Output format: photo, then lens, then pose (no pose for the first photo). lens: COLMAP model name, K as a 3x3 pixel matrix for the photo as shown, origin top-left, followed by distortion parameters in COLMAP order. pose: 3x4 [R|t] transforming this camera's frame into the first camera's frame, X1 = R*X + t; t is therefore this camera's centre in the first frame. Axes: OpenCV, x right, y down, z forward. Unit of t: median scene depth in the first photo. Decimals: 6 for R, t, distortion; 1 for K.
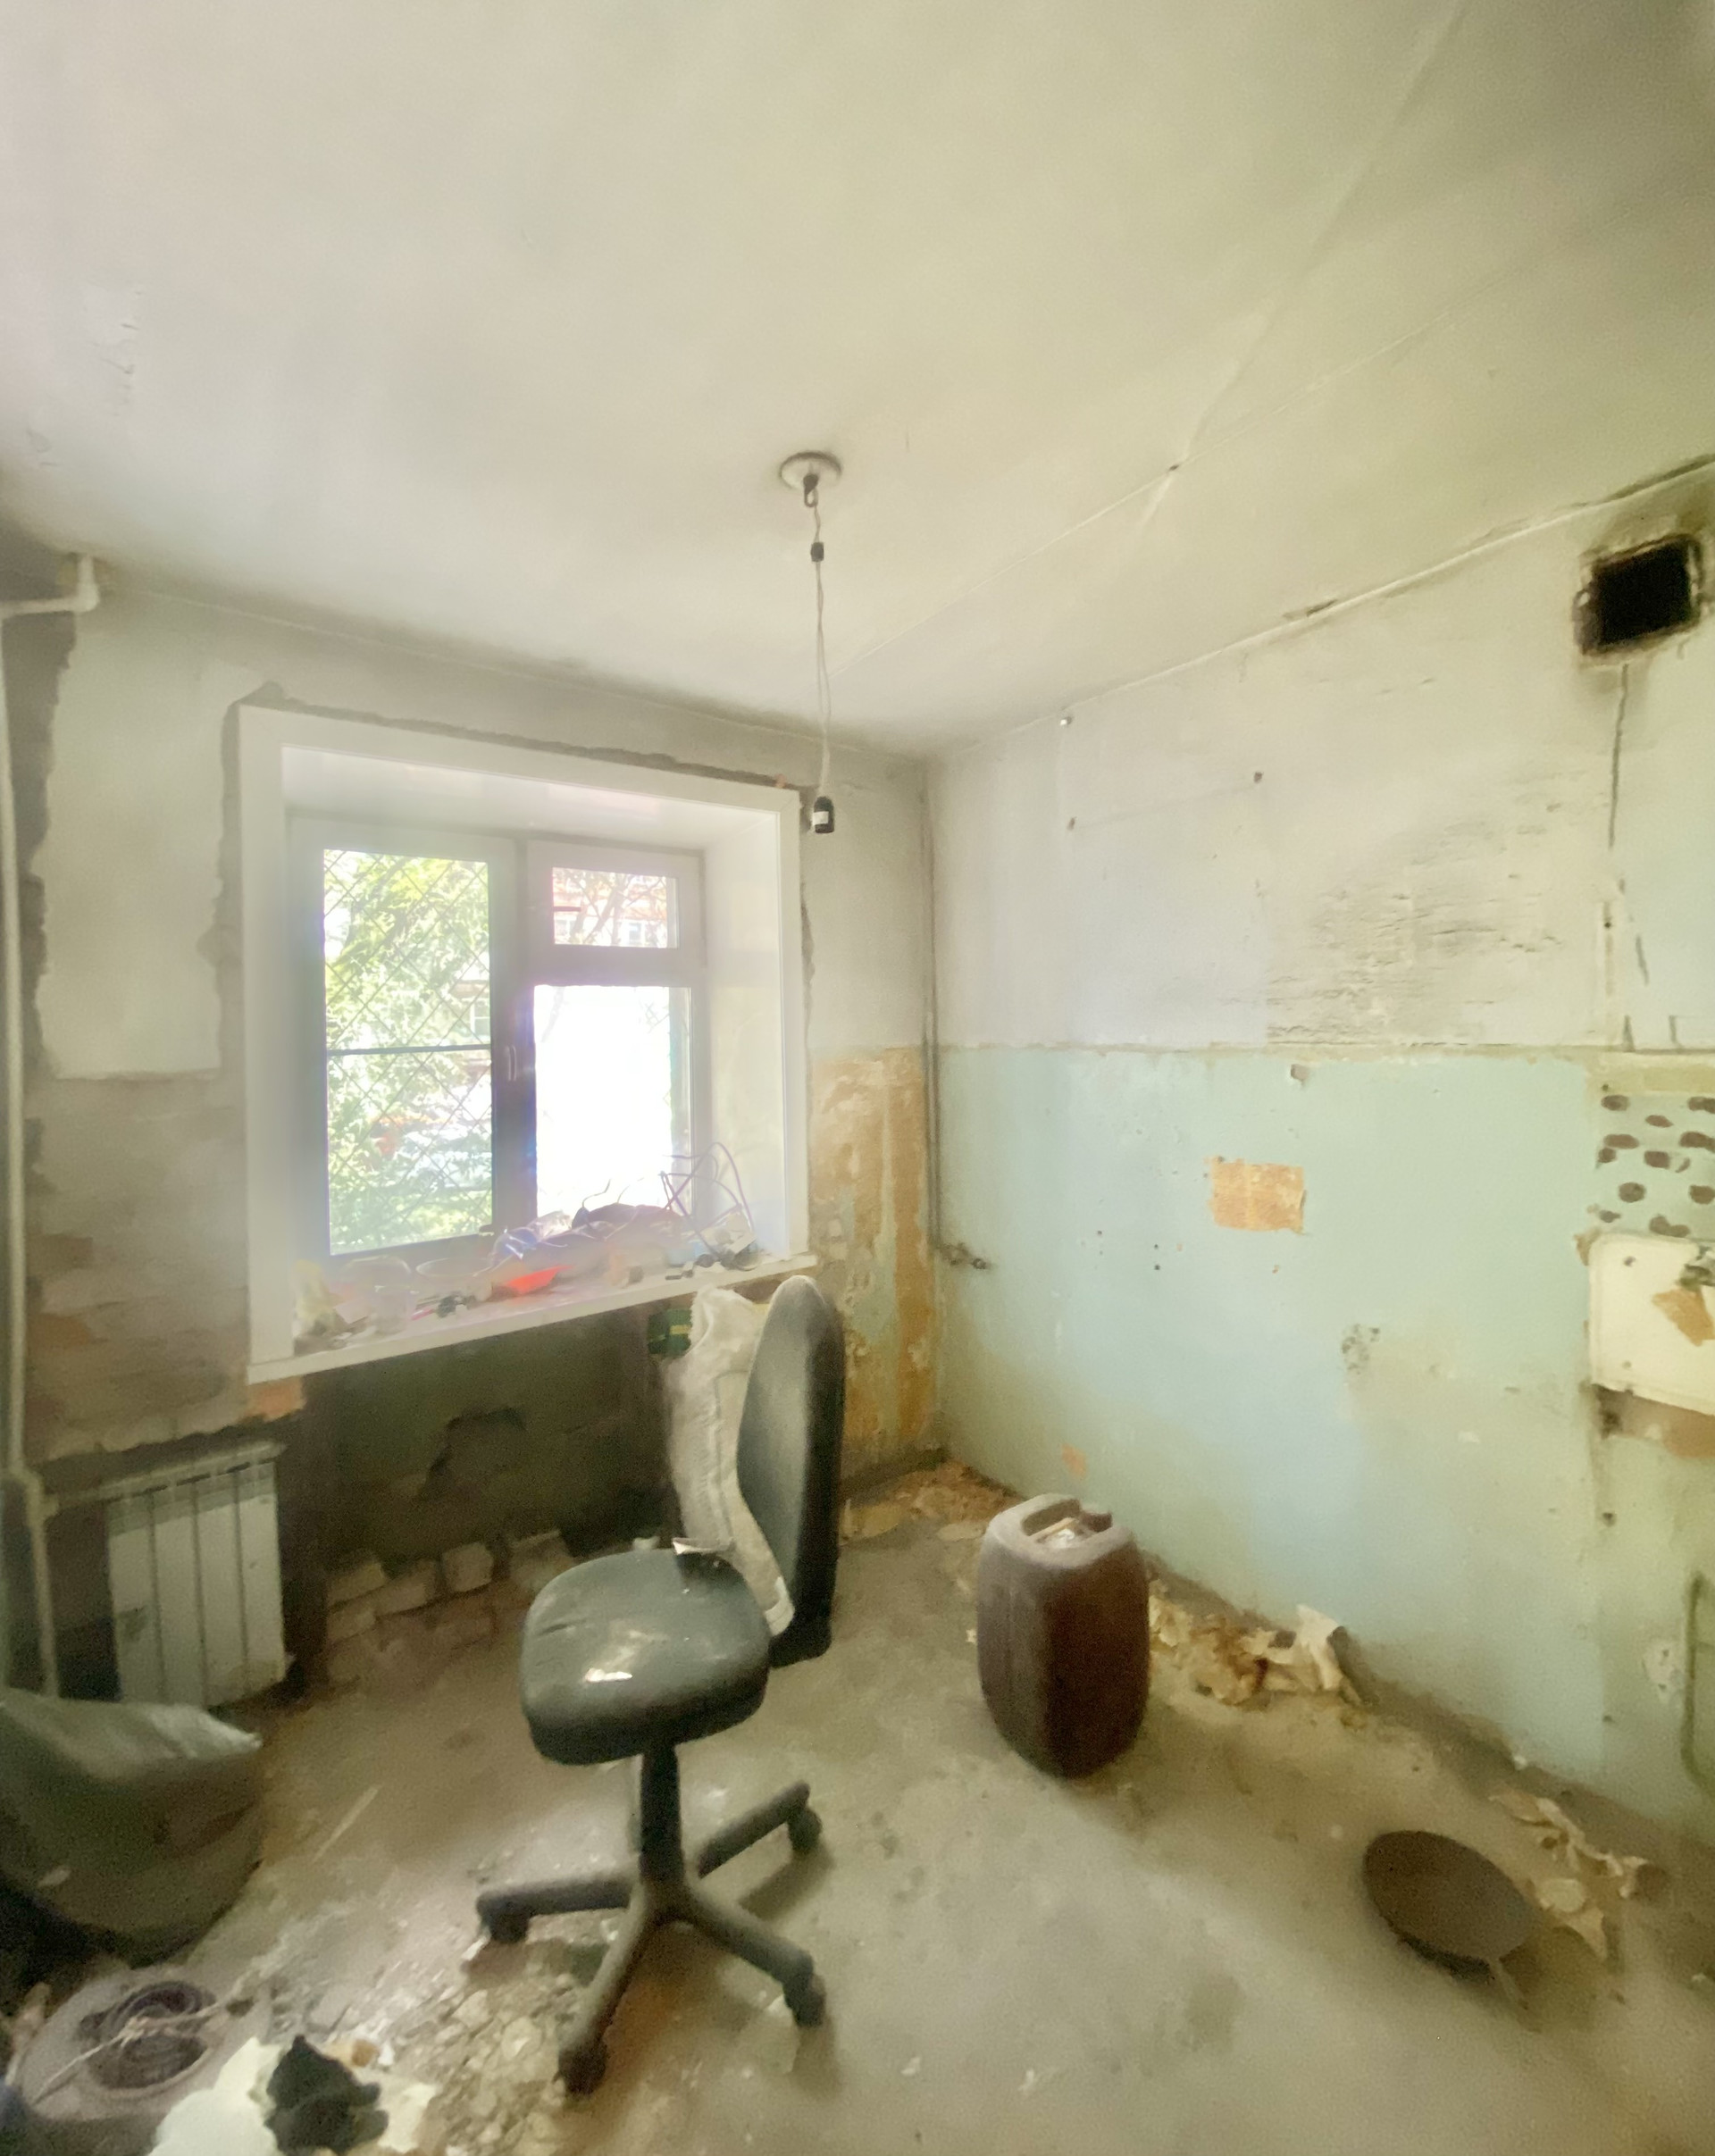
lens RADIAL K [[914.6, 0, 837.5], [0, 914.6, 1015.8], [0, 0, 1]] dist [-0.008808, -0.000420]
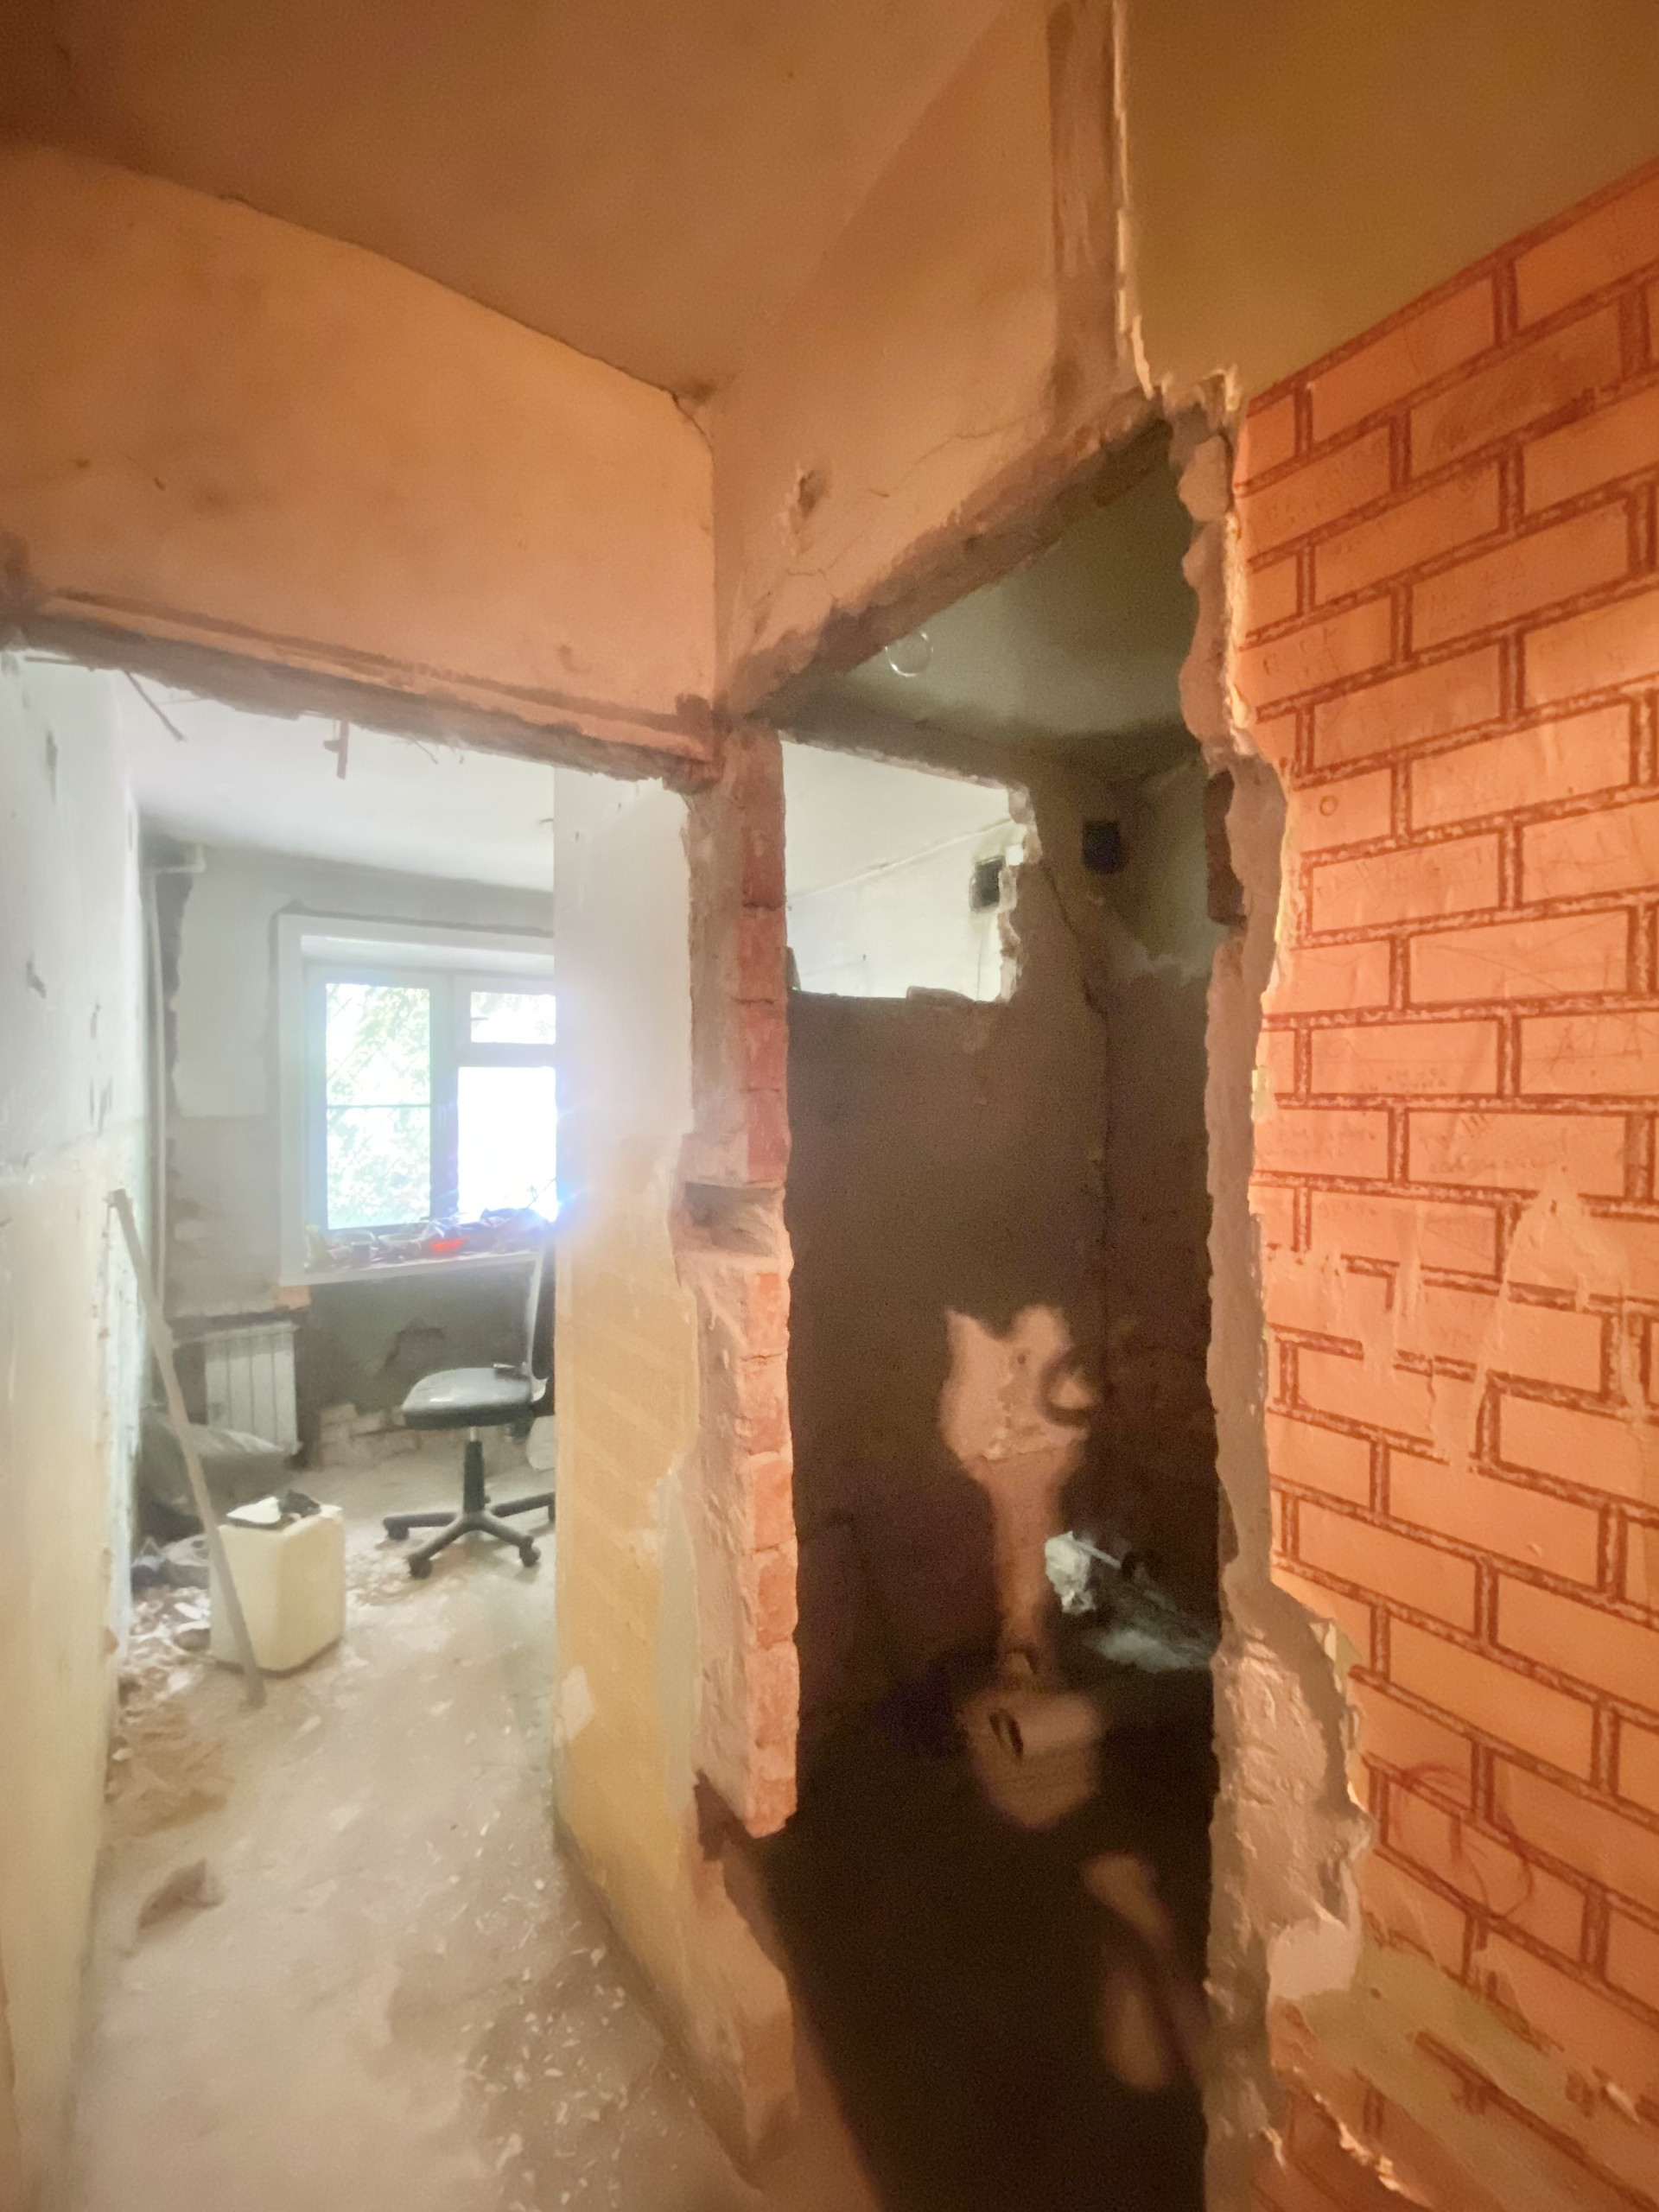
lens RADIAL K [[922.1, 0, 833.5], [0, 922.1, 1104.4], [0, 0, 1]] dist [0.002280, -0.006868]
pose [[0.999005, 0.021720, -0.038957, 0.526977], [-0.021011, 0.999608, 0.018508, -0.022284], [0.039344, -0.017671, 0.999069, -0.797994]]
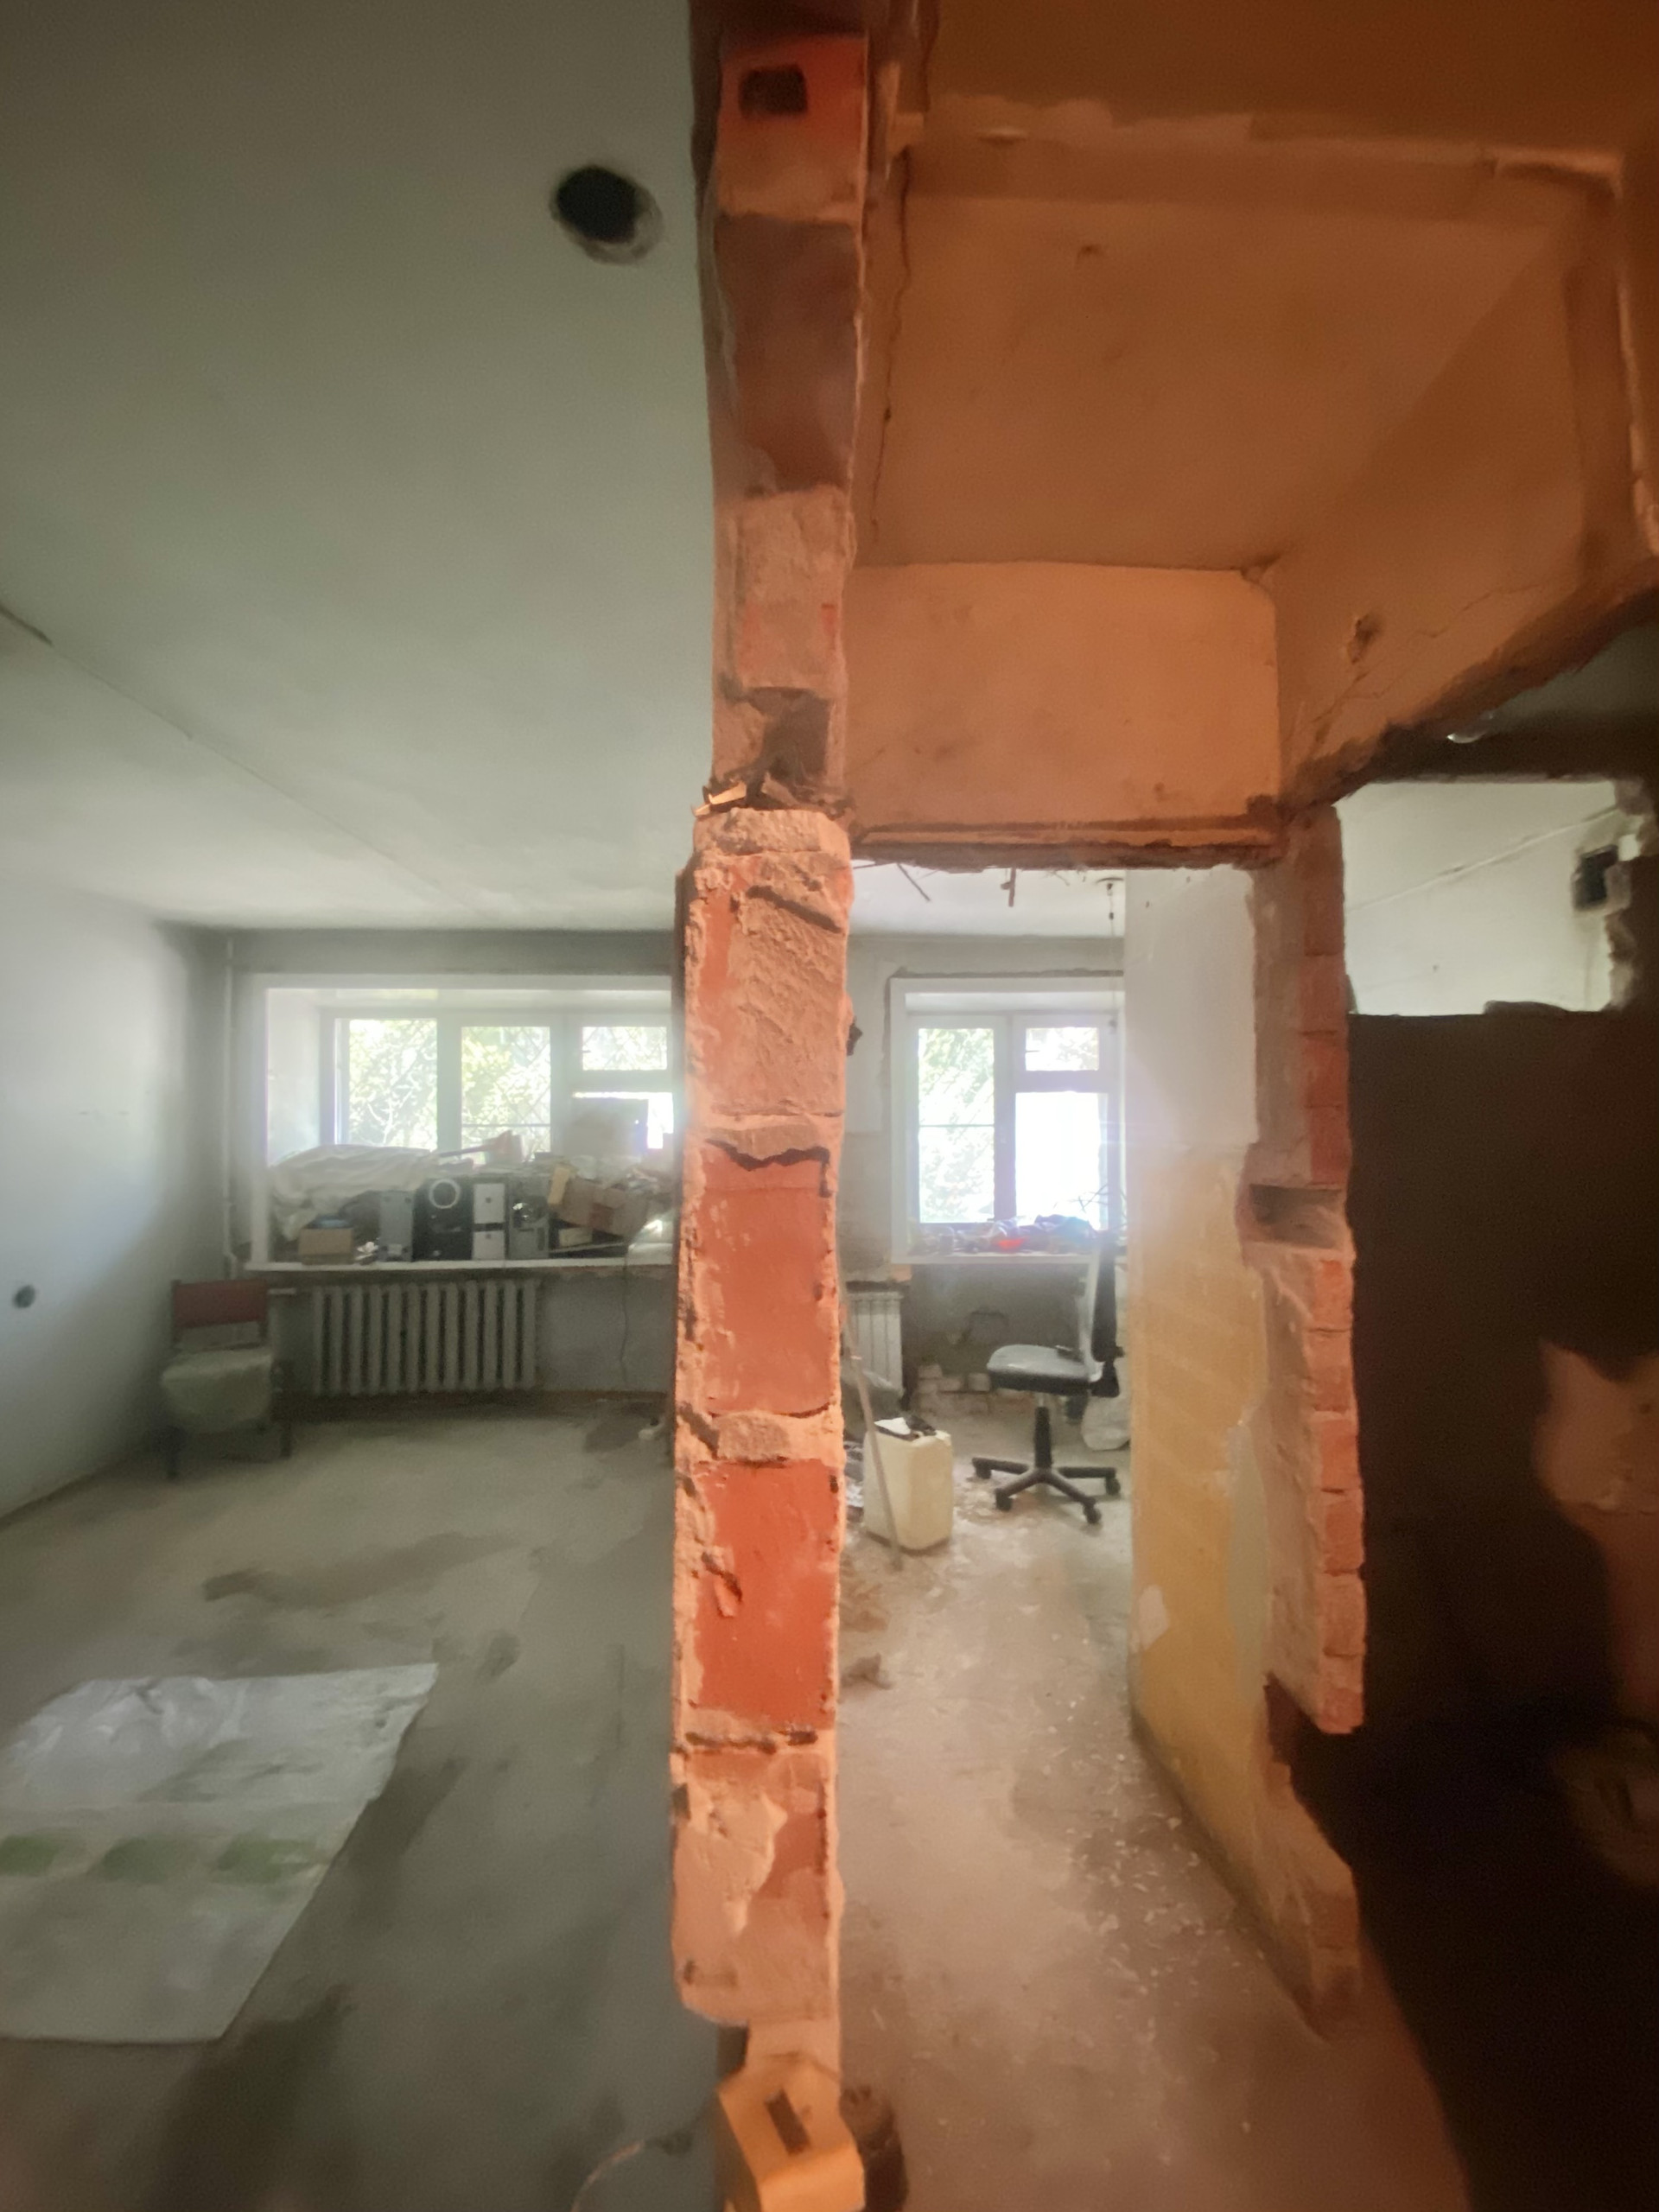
lens RADIAL K [[922.1, 0, 825.2], [0, 922.1, 1105.1], [0, 0, 1]] dist [0.002280, -0.006868]
pose [[0.826314, 0.011533, -0.563091, 0.542250], [-0.009548, 0.999933, 0.006469, -0.022891], [0.563128, 0.000031, 0.826369, -1.049443]]
